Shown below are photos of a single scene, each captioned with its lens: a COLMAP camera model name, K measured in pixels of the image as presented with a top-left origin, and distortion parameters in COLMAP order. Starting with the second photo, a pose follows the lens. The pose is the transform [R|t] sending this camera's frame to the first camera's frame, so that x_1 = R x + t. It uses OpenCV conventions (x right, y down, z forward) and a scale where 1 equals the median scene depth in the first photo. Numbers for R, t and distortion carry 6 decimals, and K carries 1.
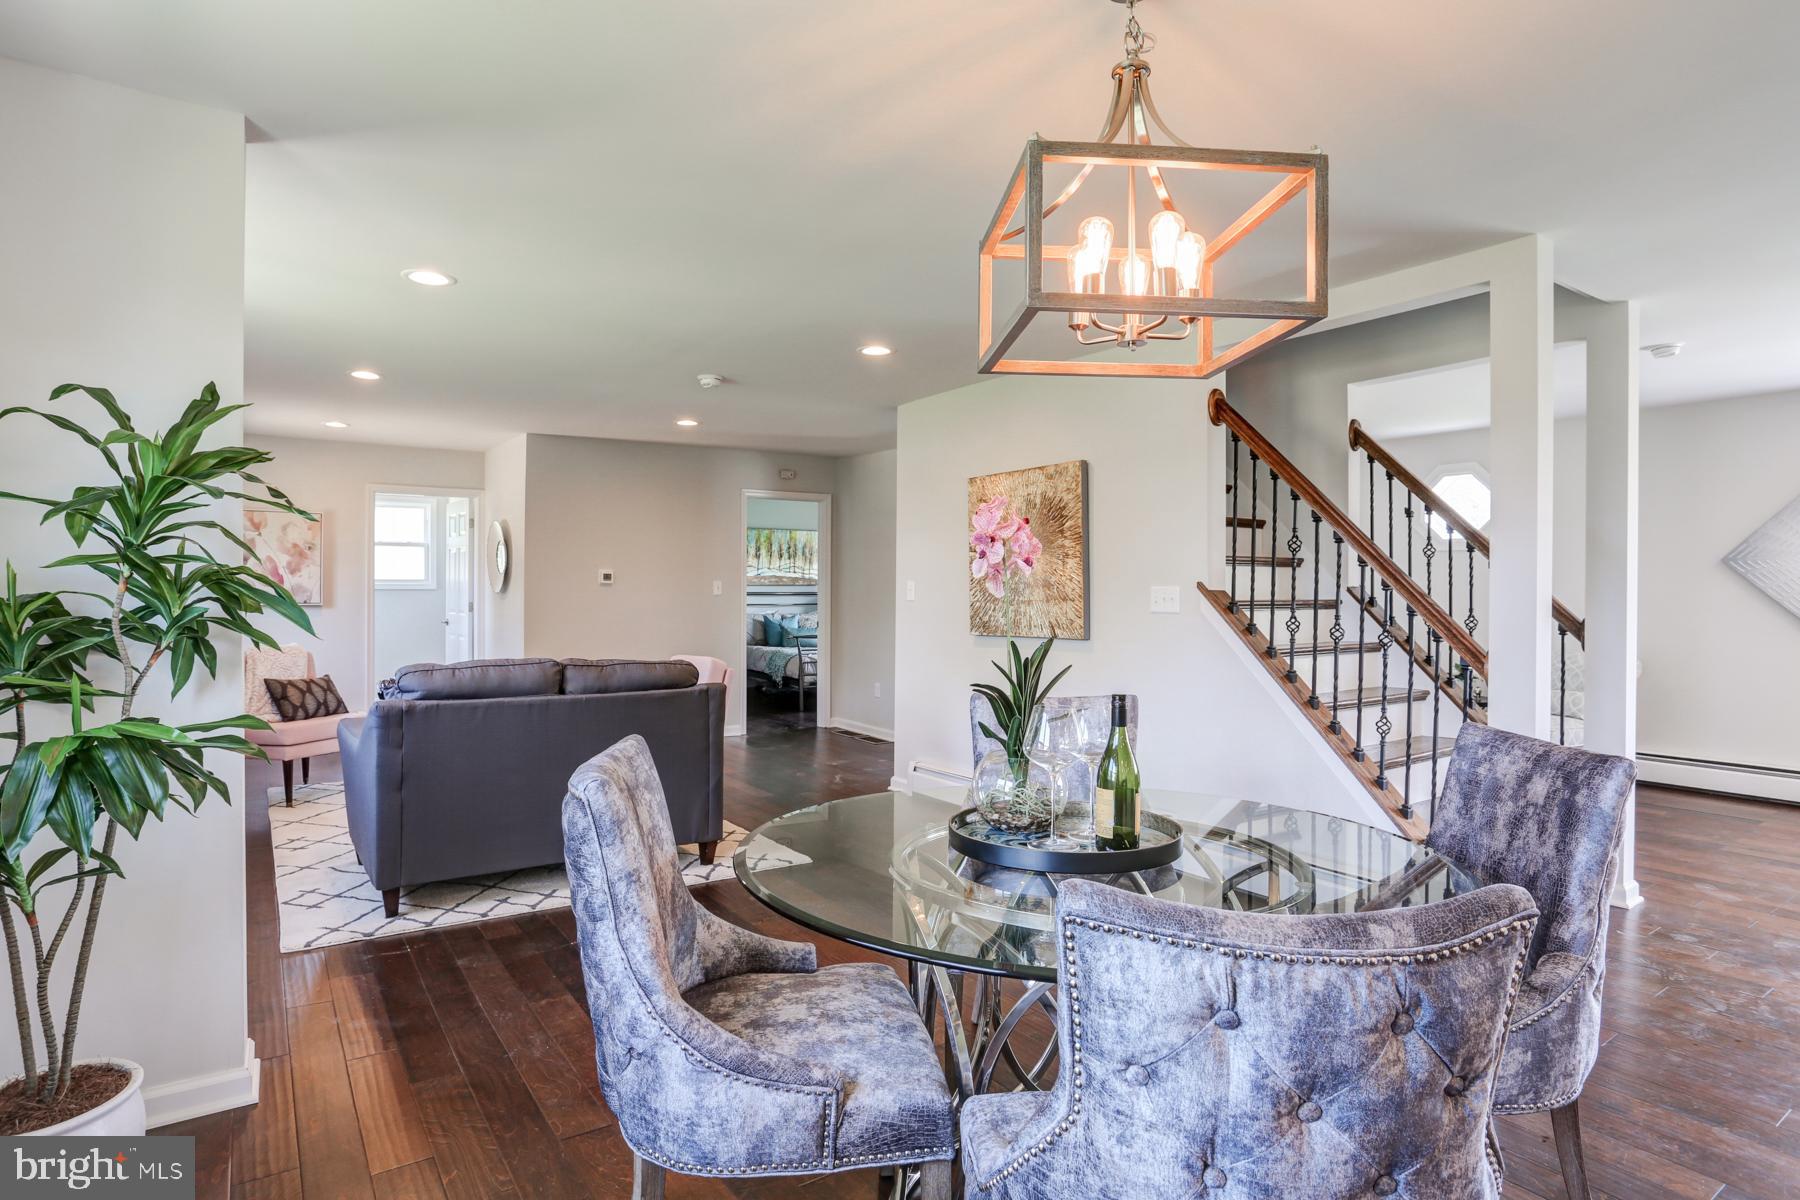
lens RADIAL K [[932.2, 0, 906.8], [0, 932.2, 592.0], [0, 0, 1]] dist [-0.063244, 0.028510]
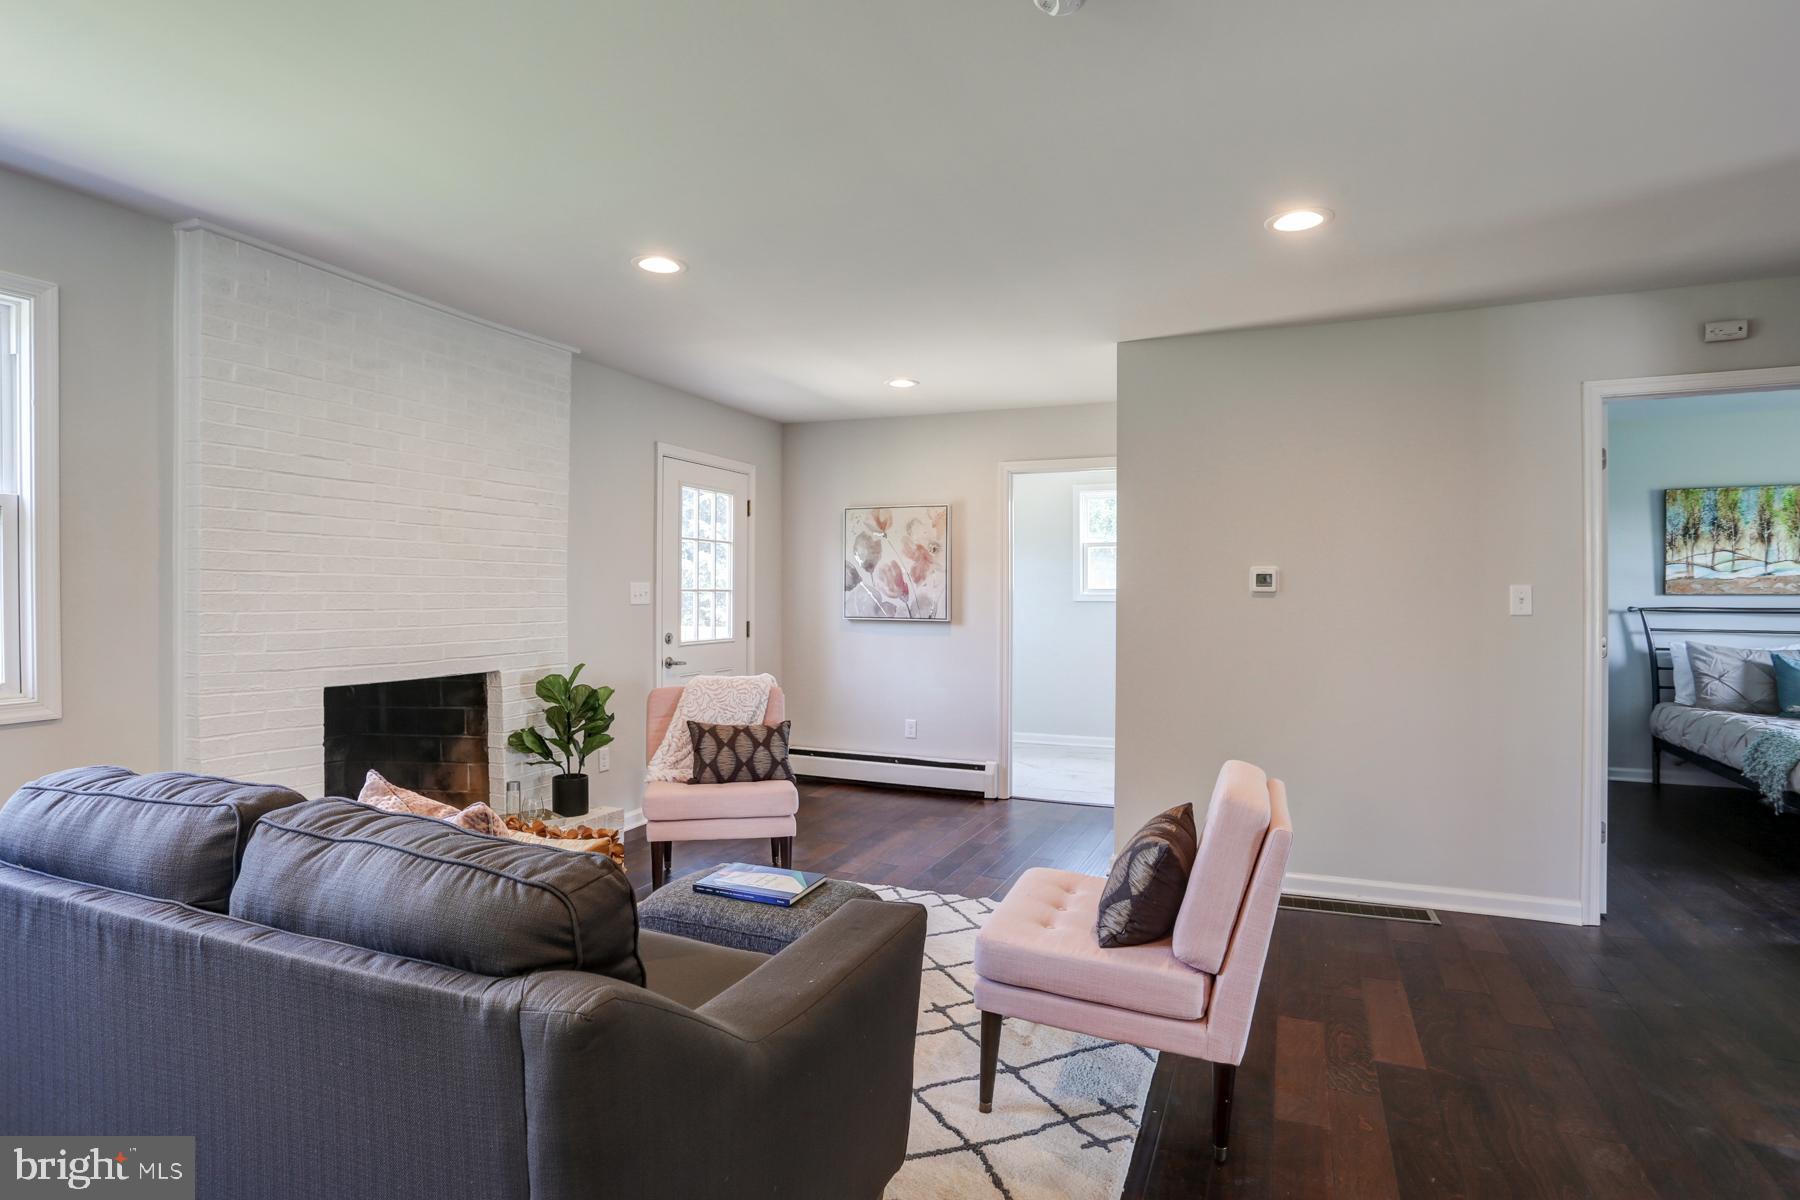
lens RADIAL K [[932.2, 0, 906.8], [0, 932.2, 592.0], [0, 0, 1]] dist [-0.063244, 0.028510]
pose [[0.521372, -0.005852, -0.853309, 0.031152], [-0.003820, 0.999950, -0.009192, -0.003489], [0.853321, 0.008052, 0.521324, 0.570778]]
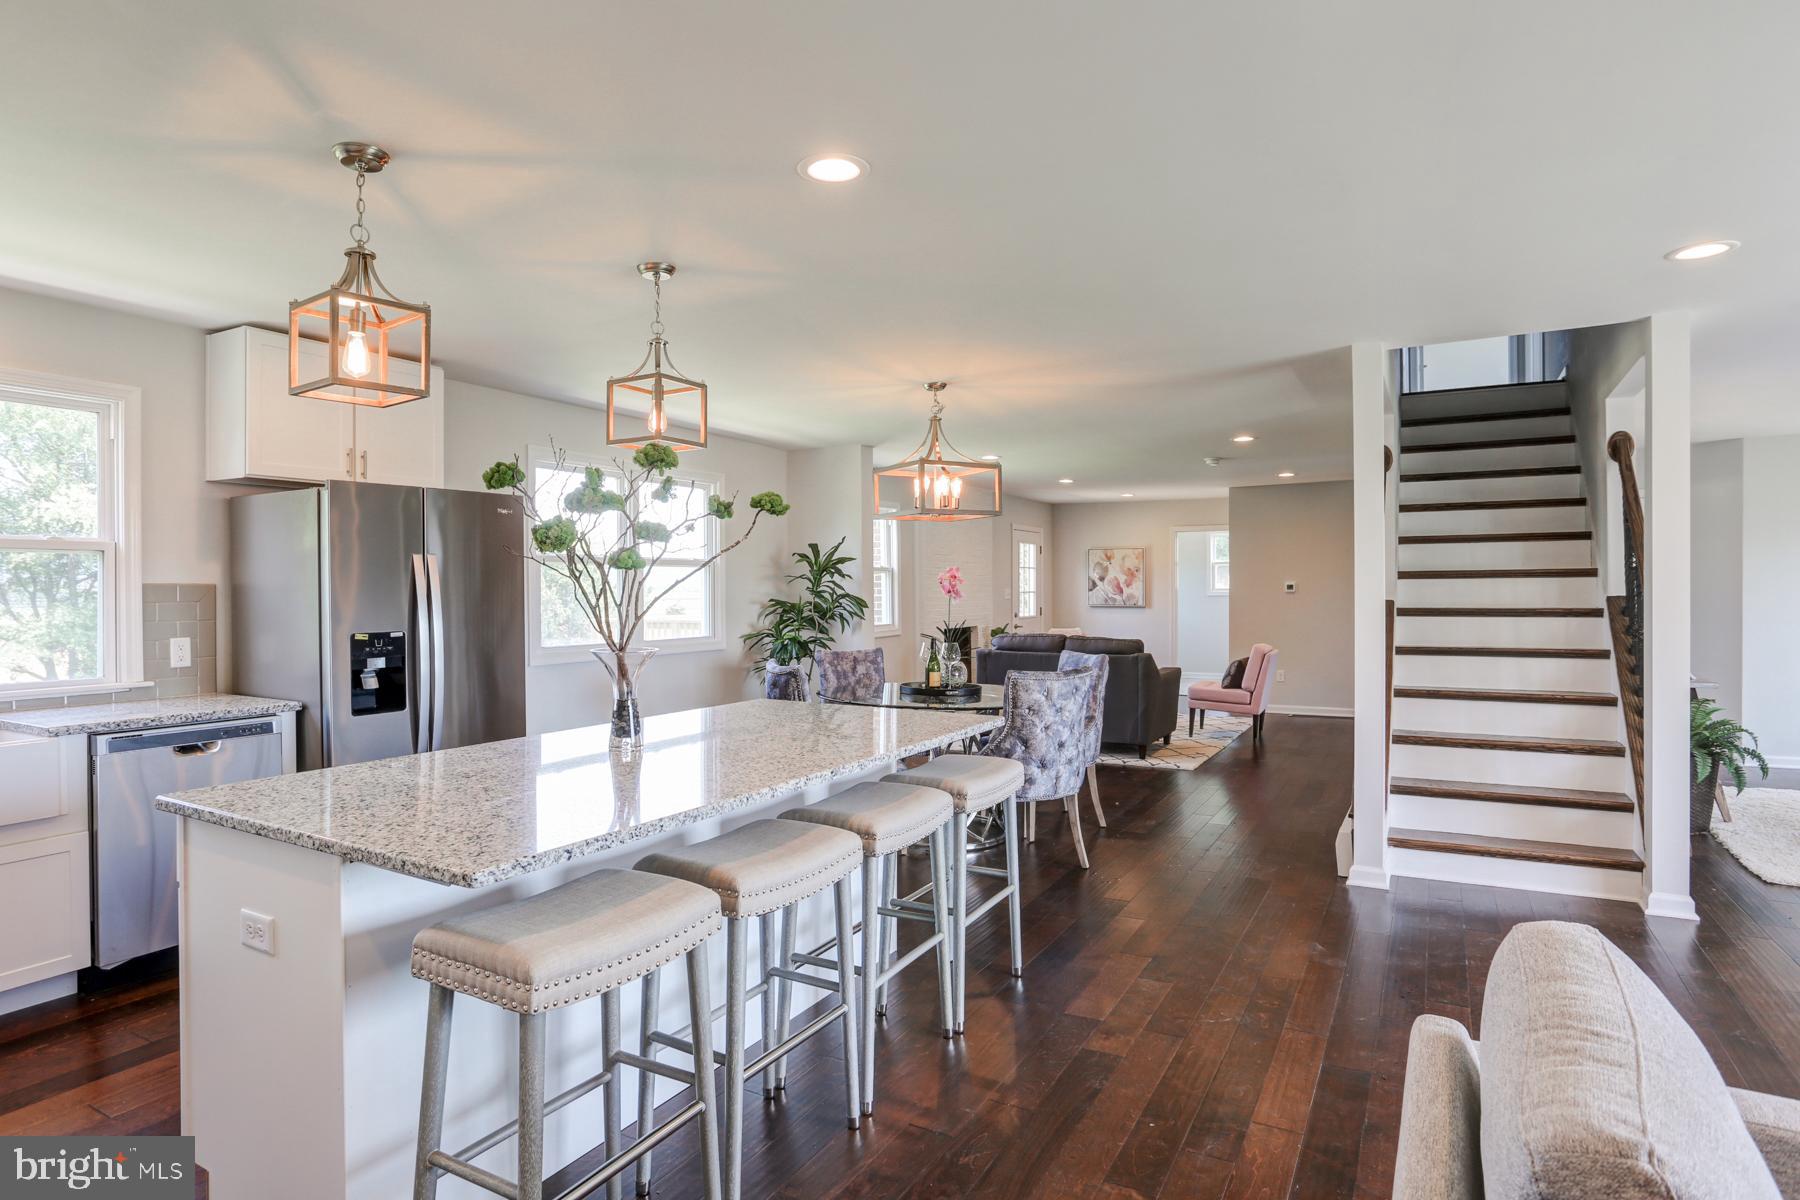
lens RADIAL K [[1008.4, 0, 929.2], [0, 1008.4, 595.0], [0, 0, 1]] dist [-0.039001, 0.000563]
pose [[0.451735, -0.002468, -0.892149, 0.768424], [0.004624, 0.999989, -0.000425, -0.006483], [0.892140, -0.003934, 0.451742, -0.117505]]
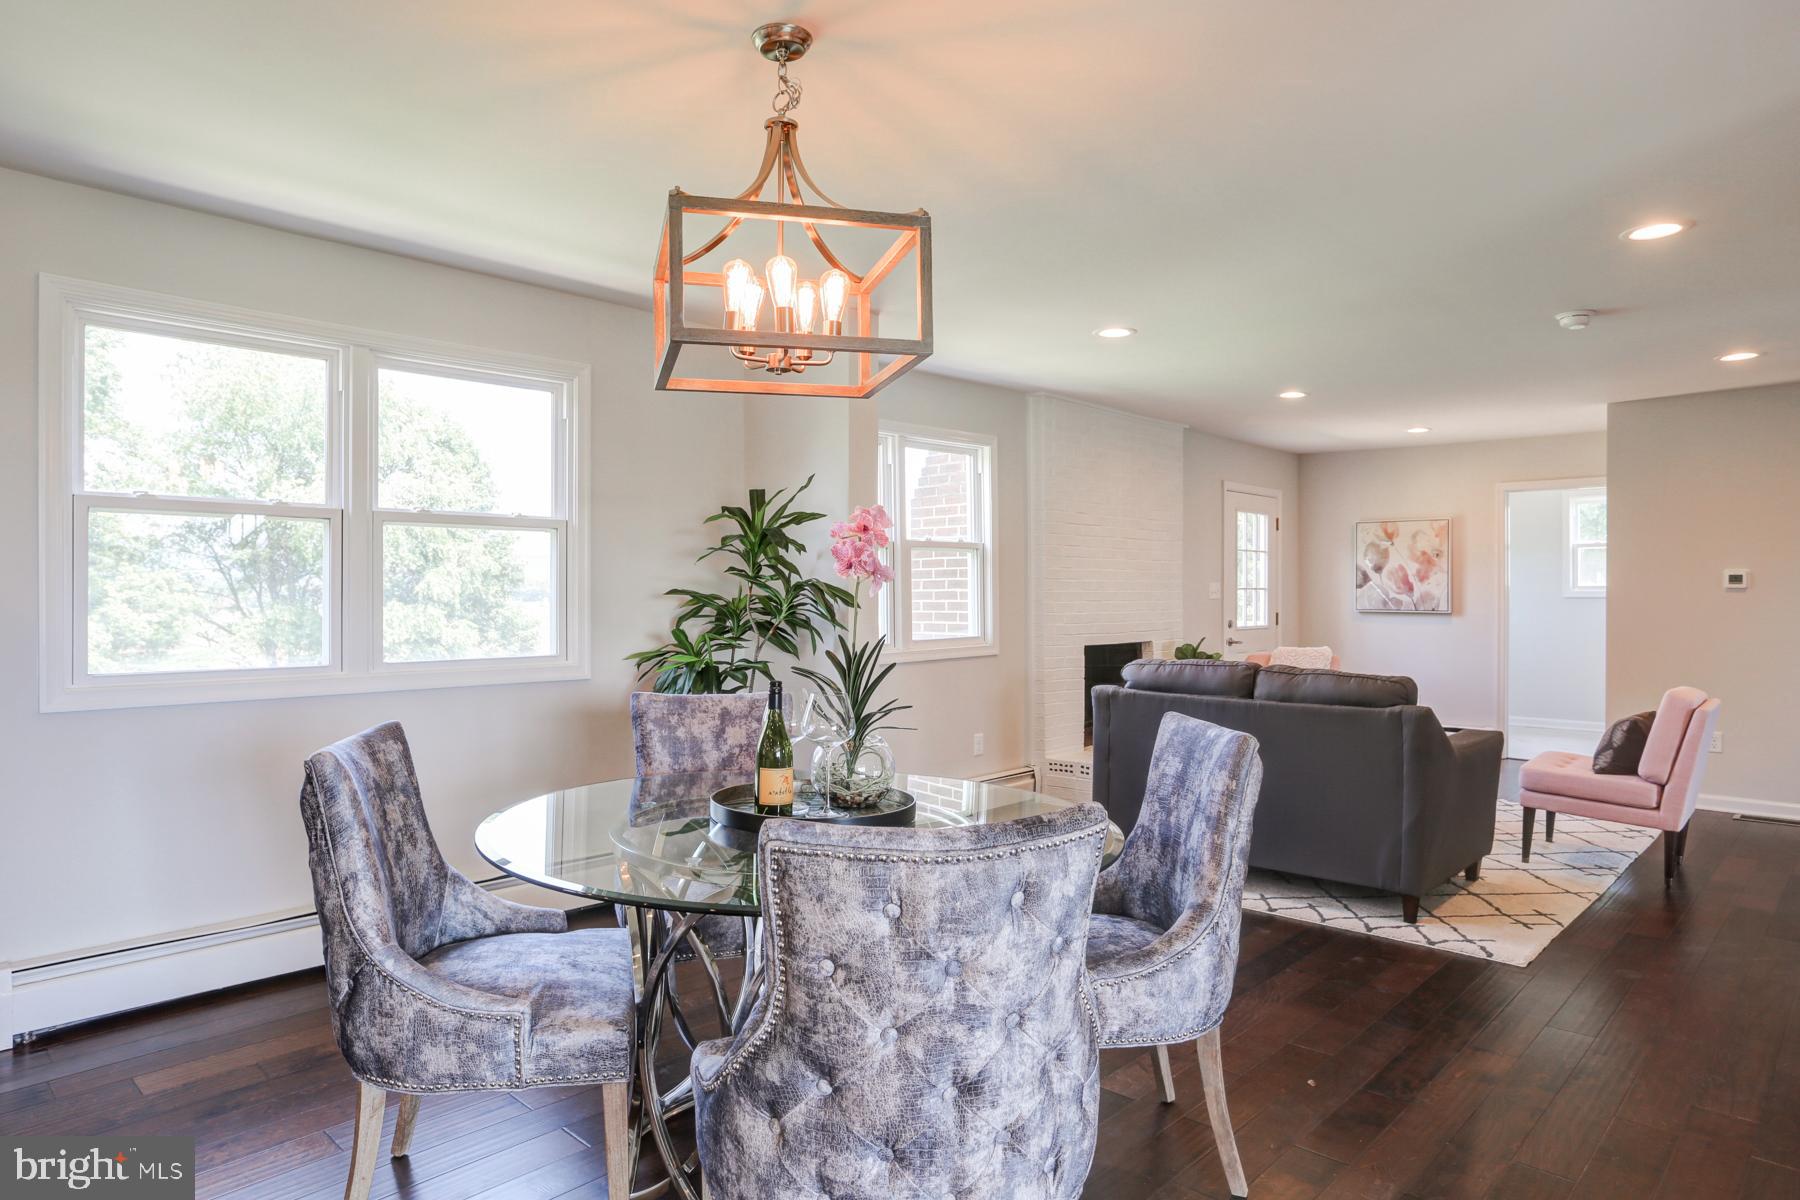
lens RADIAL K [[1100.3, 0, 900.1], [0, 1100.3, 591.4], [0, 0, 1]] dist [-0.053297, 0.049455]
pose [[0.187128, -0.006287, -0.982315, 0.405539], [-0.003479, 0.999969, -0.007063, 0.001663], [0.982329, 0.004740, 0.187100, 0.216038]]
